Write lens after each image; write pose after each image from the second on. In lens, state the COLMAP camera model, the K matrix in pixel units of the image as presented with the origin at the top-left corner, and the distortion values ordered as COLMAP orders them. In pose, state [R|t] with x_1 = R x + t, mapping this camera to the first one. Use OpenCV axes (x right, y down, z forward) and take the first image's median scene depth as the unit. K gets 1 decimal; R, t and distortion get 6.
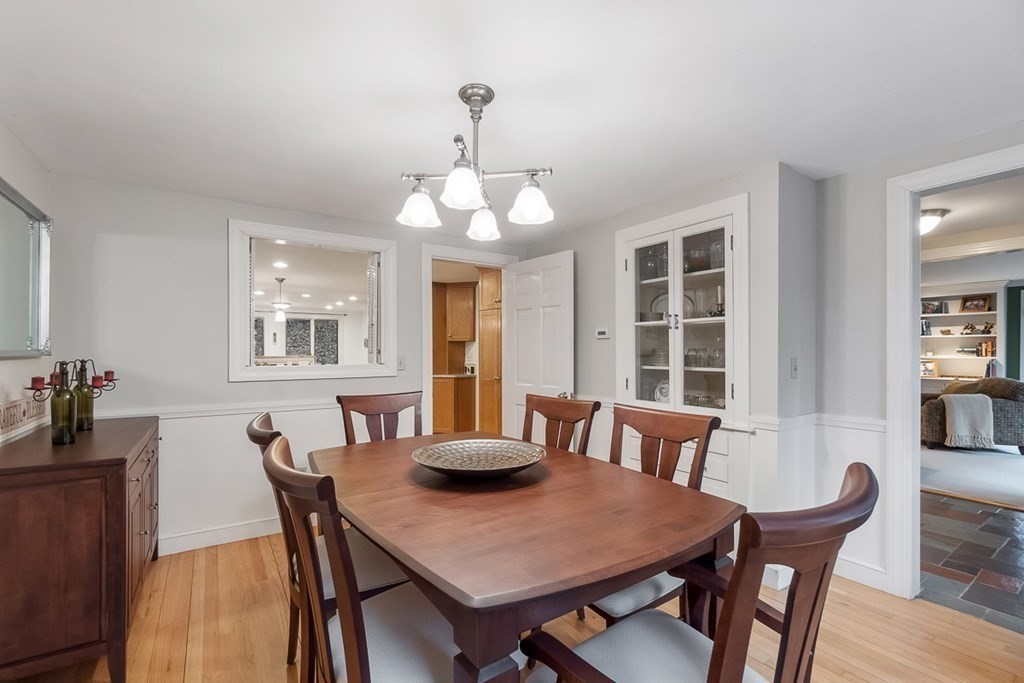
lens RADIAL K [[445.4, 0, 506.6], [0, 445.4, 351.9], [0, 0, 1]] dist [-0.002693, -0.000564]
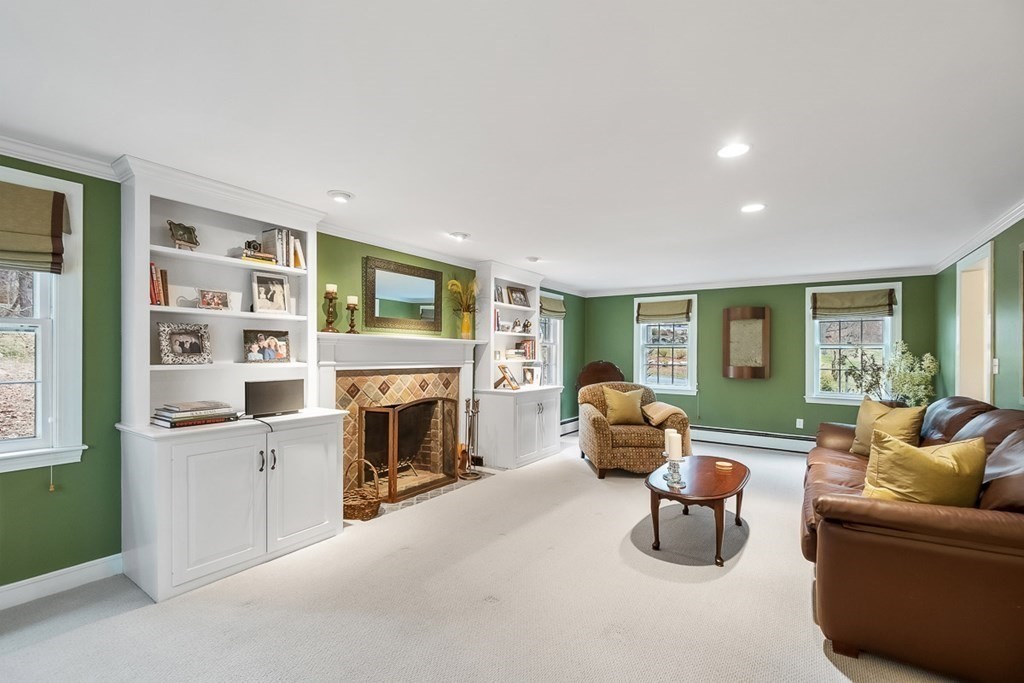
lens RADIAL K [[445.4, 0, 501.6], [0, 445.4, 347.2], [0, 0, 1]] dist [-0.002693, -0.000564]
pose [[-0.365088, 0.004630, 0.930961, 0.285428], [-0.012705, 0.999870, -0.009955, -0.004082], [-0.930886, -0.015462, -0.364982, 1.328874]]
